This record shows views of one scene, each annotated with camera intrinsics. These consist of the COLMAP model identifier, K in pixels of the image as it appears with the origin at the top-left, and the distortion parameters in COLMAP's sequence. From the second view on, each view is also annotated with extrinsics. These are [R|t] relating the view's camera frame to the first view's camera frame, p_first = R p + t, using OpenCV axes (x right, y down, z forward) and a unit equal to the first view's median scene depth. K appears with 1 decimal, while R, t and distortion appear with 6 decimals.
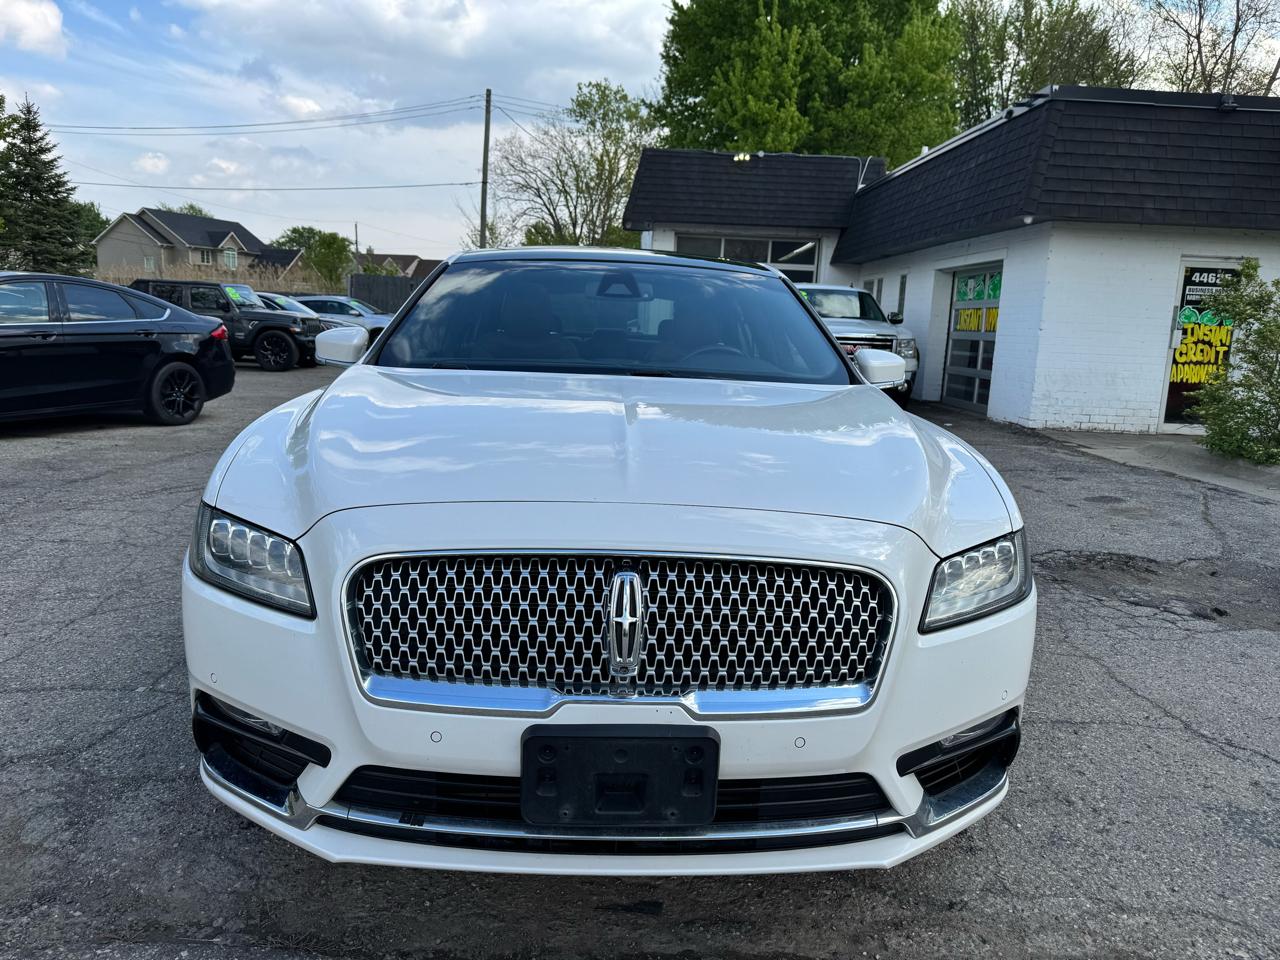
lens RADIAL K [[962.6, 0, 642.6], [0, 962.6, 480.0], [0, 0, 1]] dist [0.001215, -0.011149]
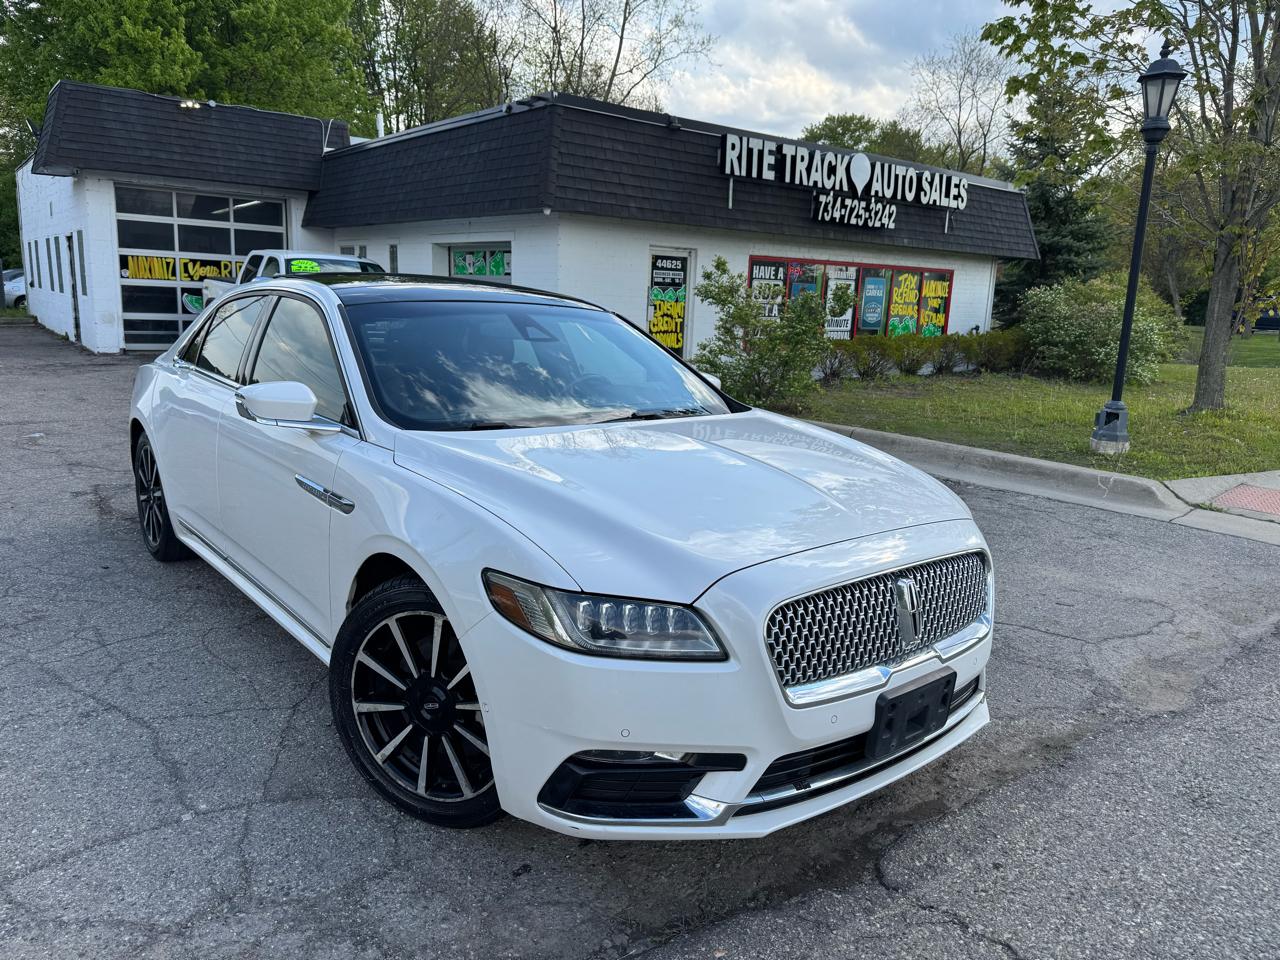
lens RADIAL K [[933.1, 0, 643.0], [0, 933.1, 484.9], [0, 0, 1]] dist [0.043384, -0.044376]
pose [[0.809443, -0.117023, 0.575419, -0.202193], [0.080013, 0.992781, 0.089348, -0.040415], [-0.581721, -0.026281, 0.812963, 0.019315]]
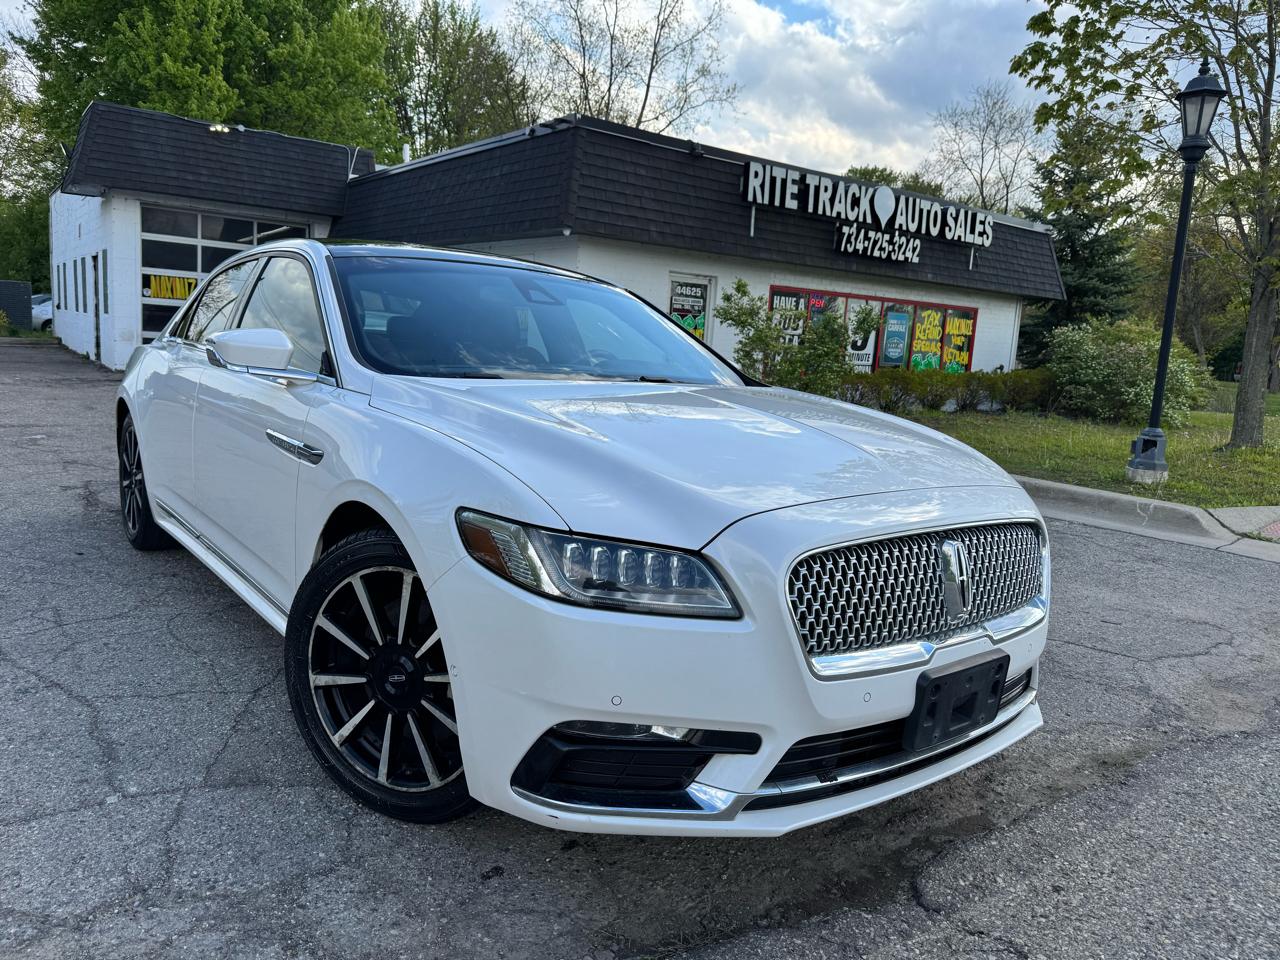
lens RADIAL K [[934.0, 0, 639.0], [0, 934.0, 479.0], [0, 0, 1]] dist [0.037212, -0.036434]
pose [[0.823888, -0.063915, 0.563137, -0.183043], [0.054309, 0.997952, 0.033810, -0.012987], [-0.564144, 0.002728, 0.825672, 0.044543]]
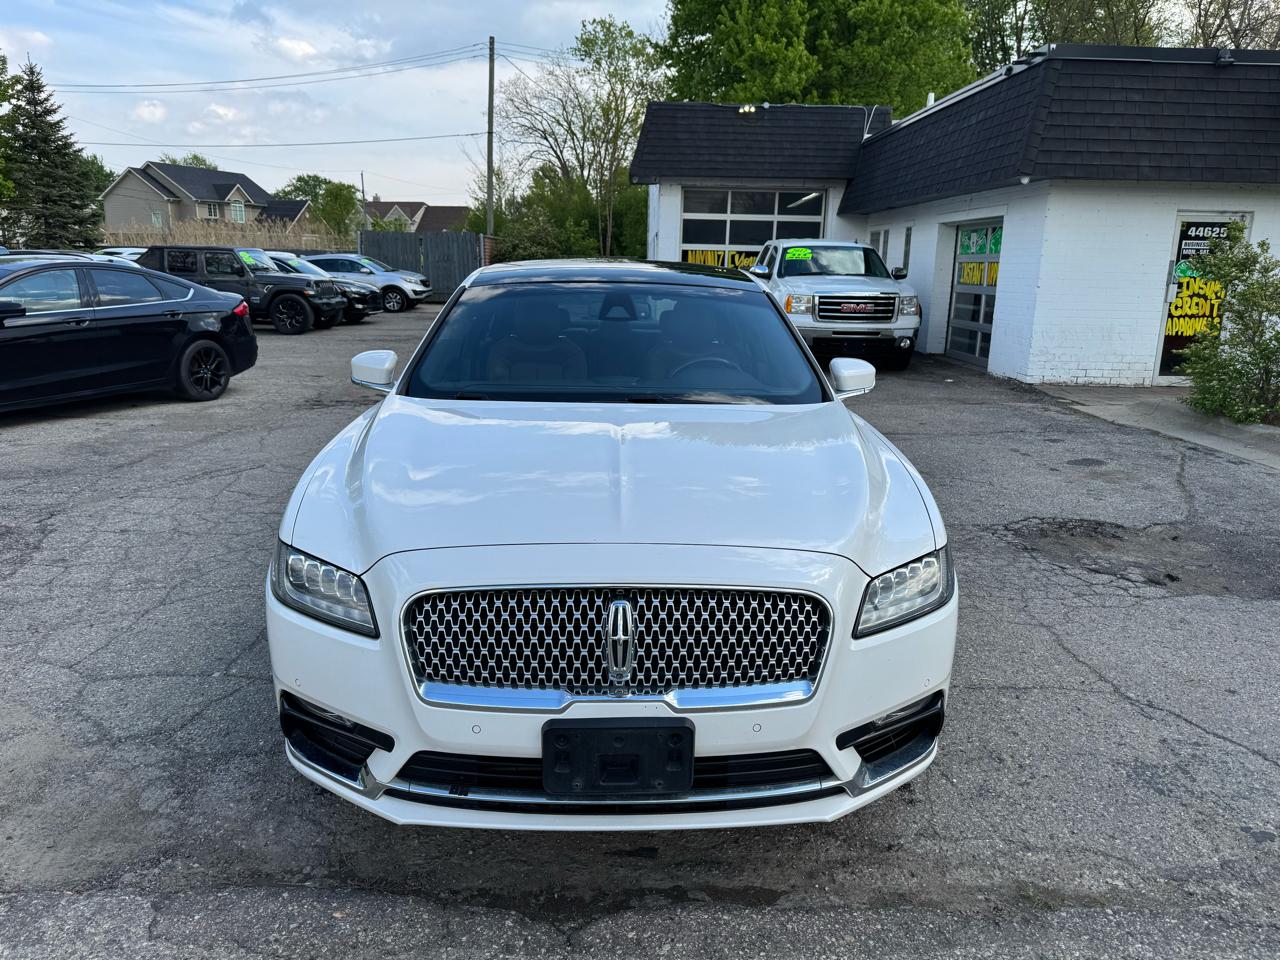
lens RADIAL K [[965.7, 0, 648.0], [0, 965.7, 477.7], [0, 0, 1]] dist [0.003733, -0.010160]
pose [[0.999757, -0.019287, -0.010661, 0.006461], [0.019870, 0.998141, 0.057617, -0.024323], [0.009530, -0.057815, 0.998282, -0.047923]]
